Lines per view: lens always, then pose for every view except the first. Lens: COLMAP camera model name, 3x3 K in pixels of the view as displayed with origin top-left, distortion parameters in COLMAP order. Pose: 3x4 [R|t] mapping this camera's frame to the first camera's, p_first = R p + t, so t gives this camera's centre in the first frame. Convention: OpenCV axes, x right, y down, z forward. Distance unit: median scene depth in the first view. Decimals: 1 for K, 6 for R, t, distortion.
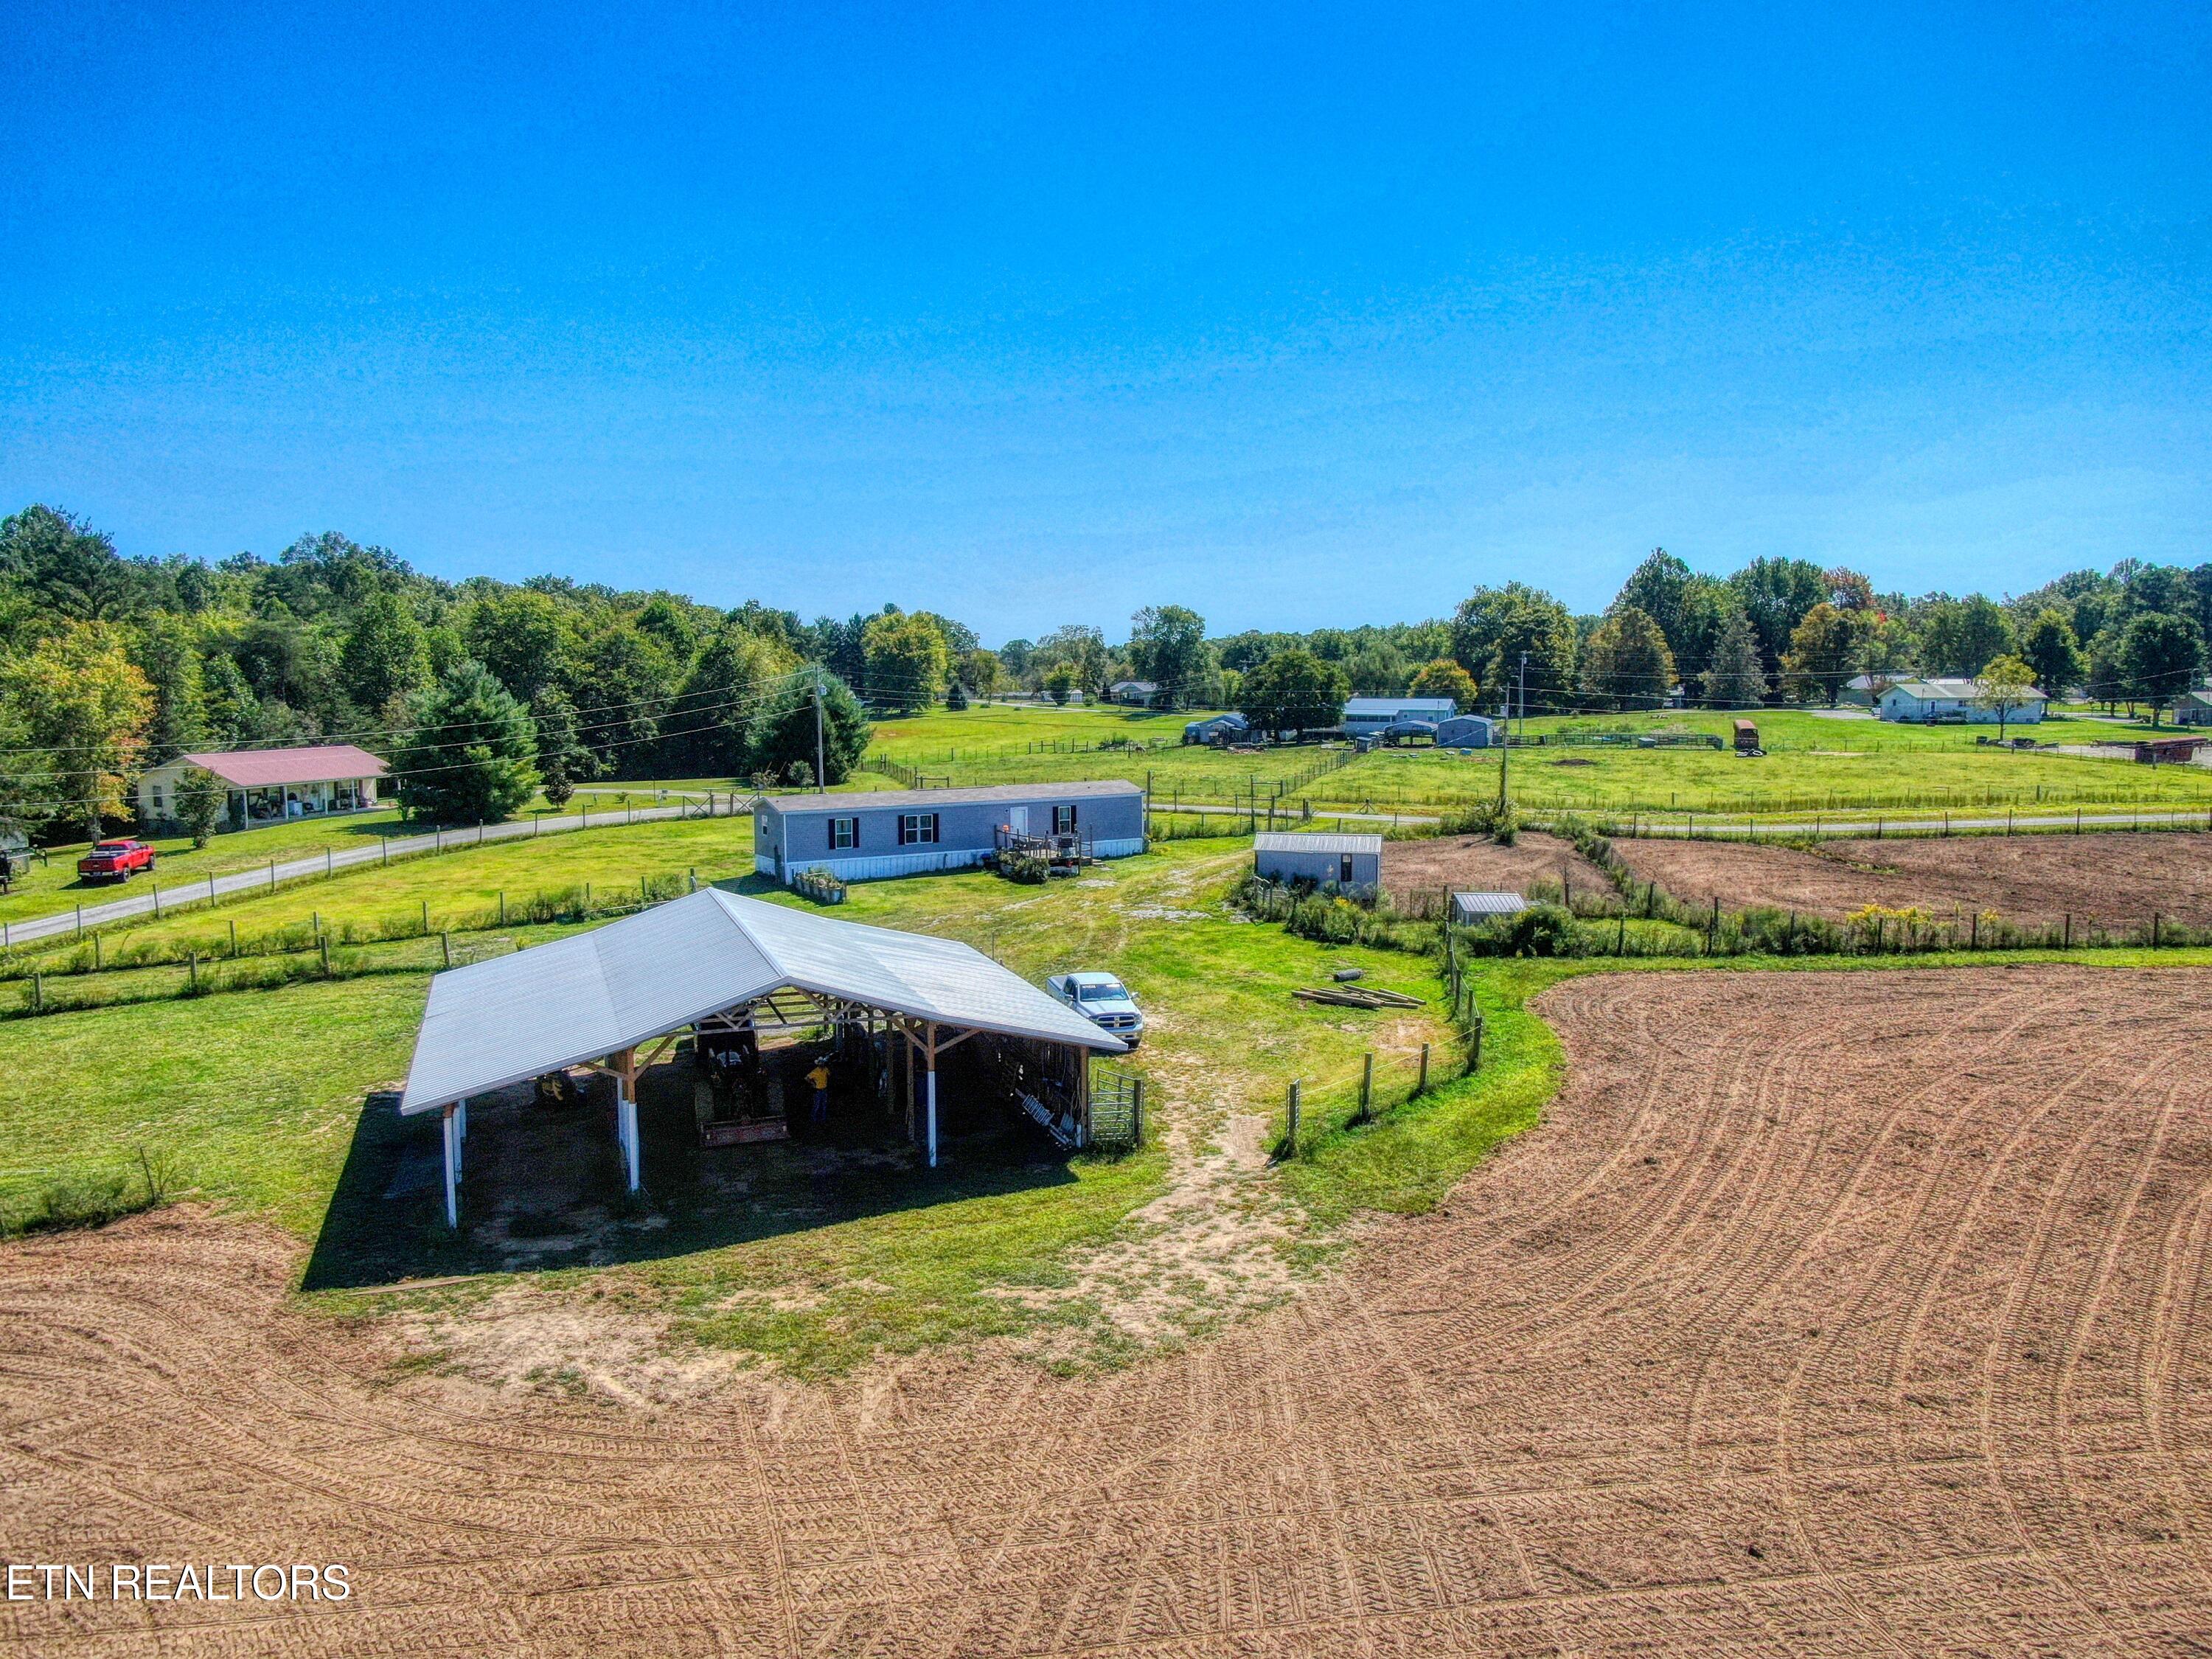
lens RADIAL K [[1506.6, 0, 1106.0], [0, 1506.6, 829.5], [0, 0, 1]] dist [0.000516, -0.000121]
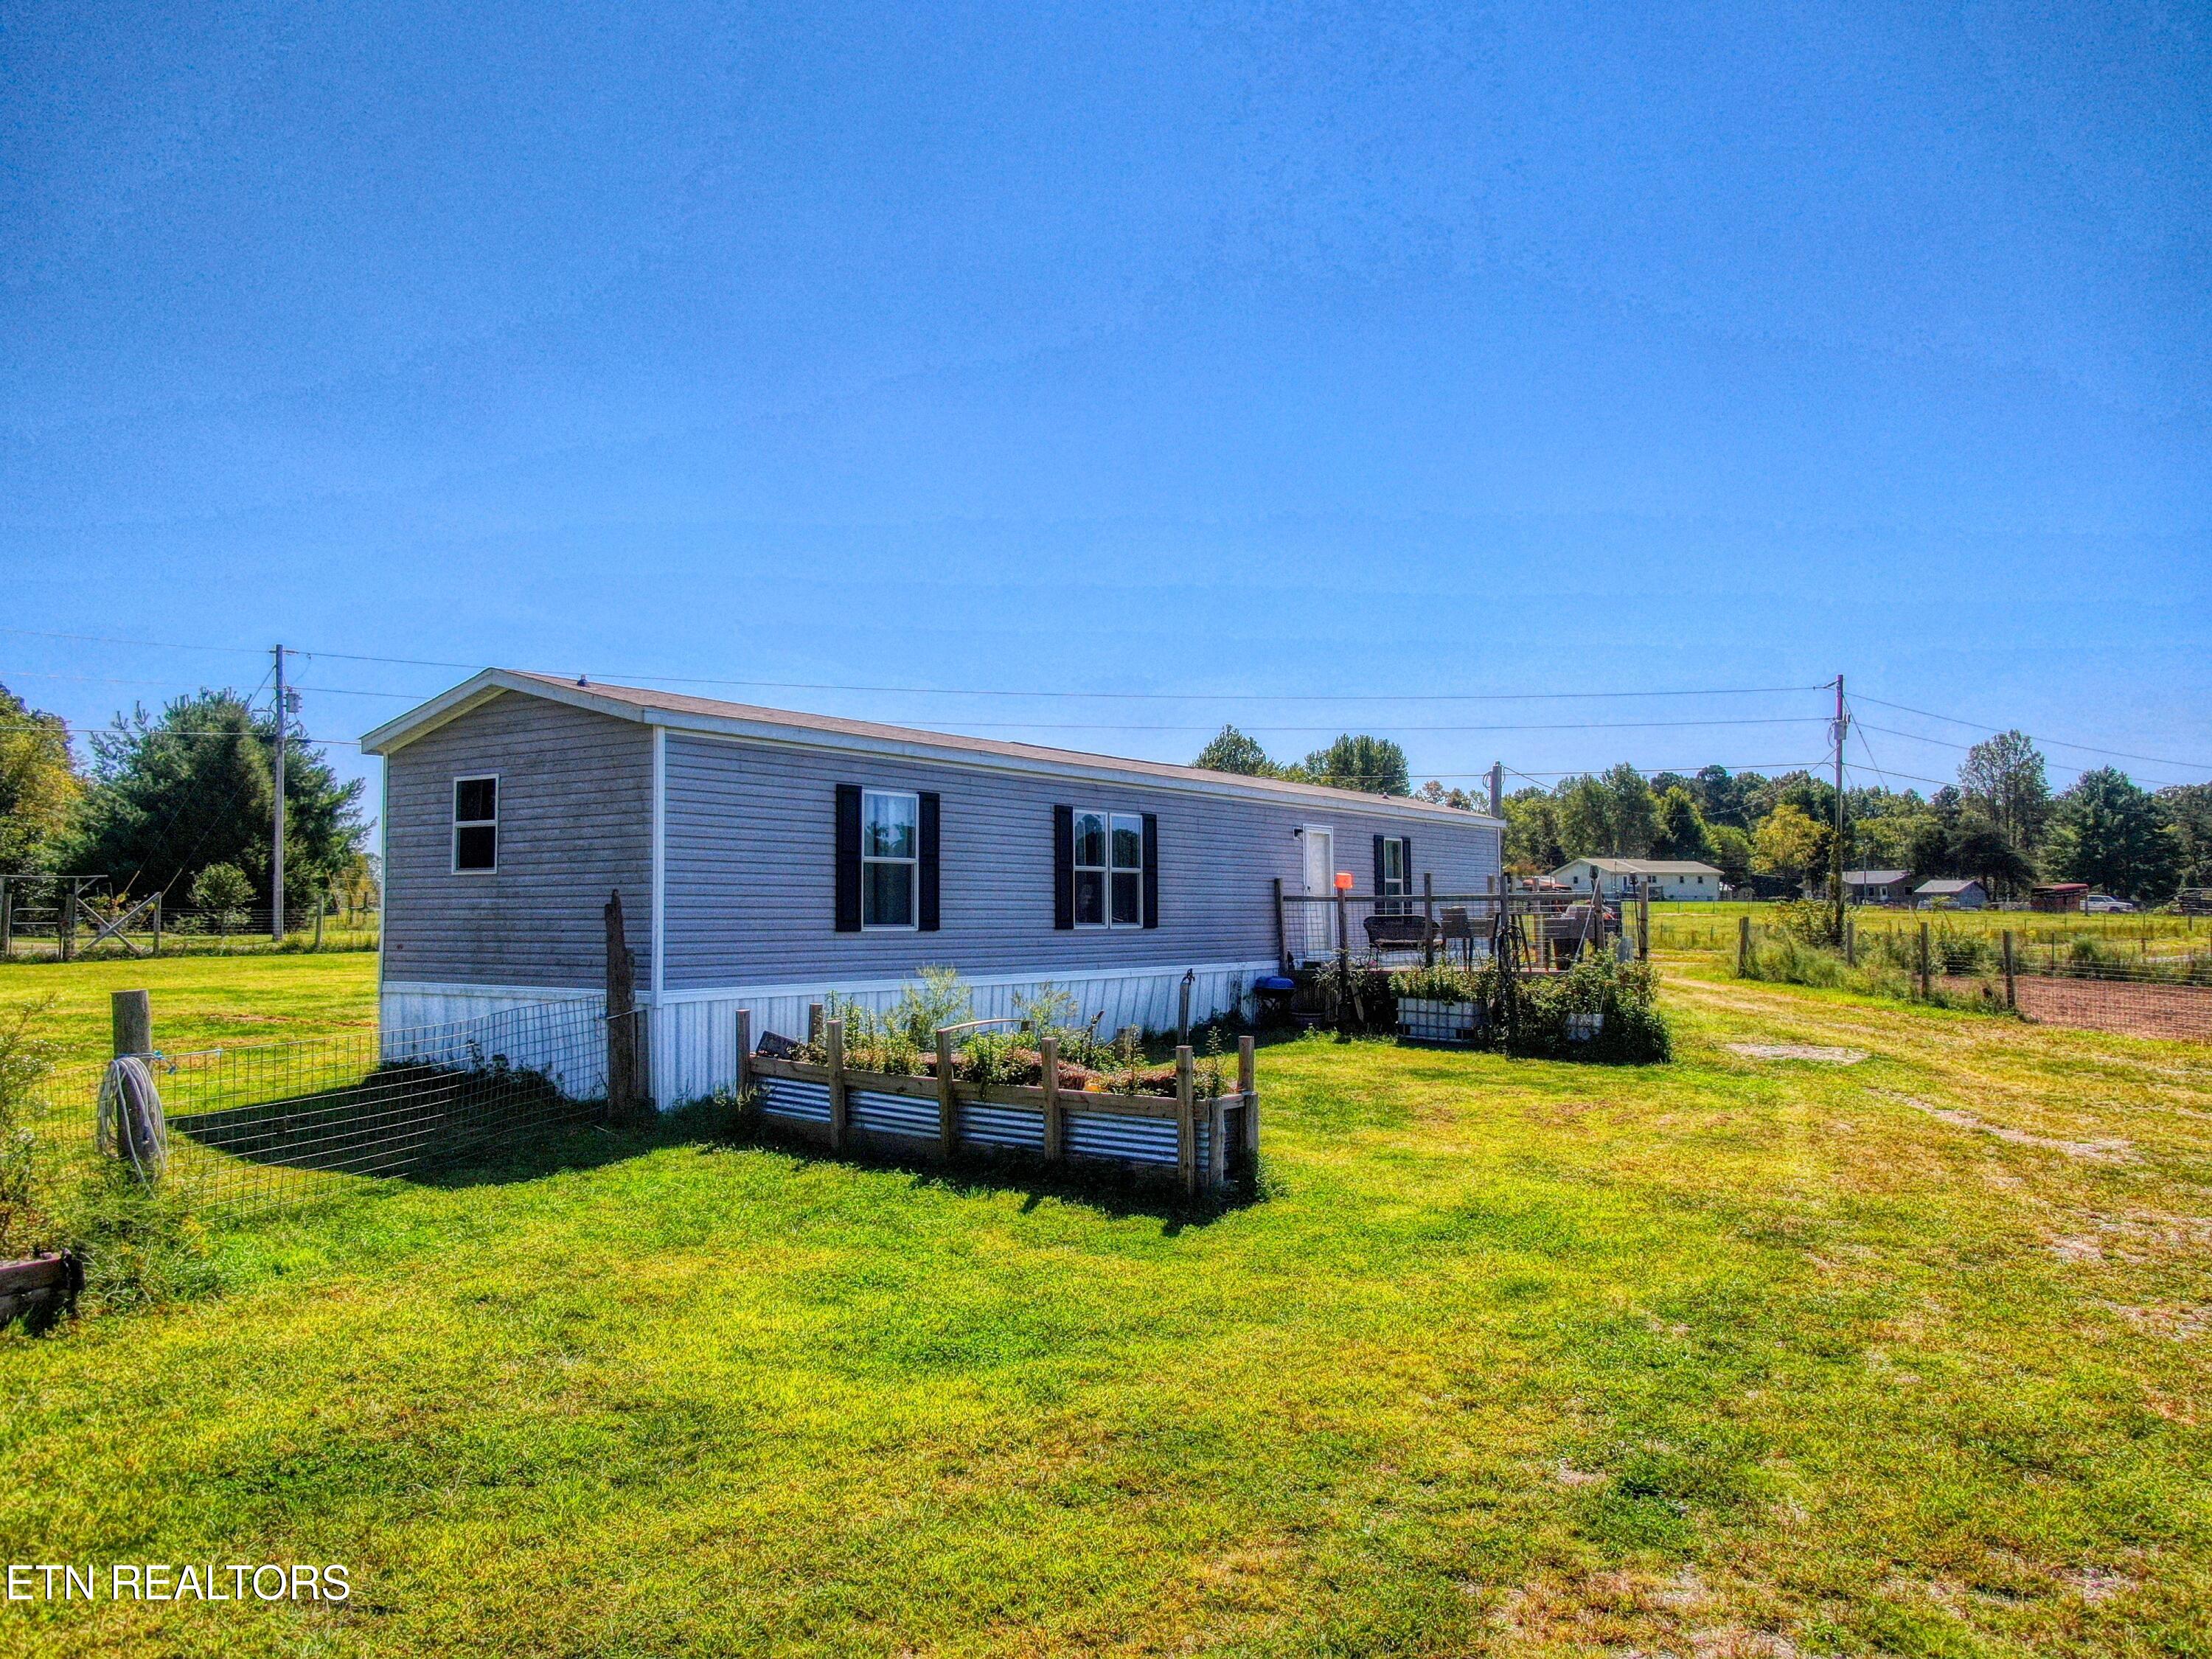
lens RADIAL K [[1506.6, 0, 1106.0], [0, 1506.6, 829.5], [0, 0, 1]] dist [0.000516, -0.000121]
pose [[0.907027, 0.016567, 0.420746, -0.226089], [0.054968, 0.986017, -0.157321, 0.031718], [-0.417469, 0.165822, 0.893433, 0.765940]]
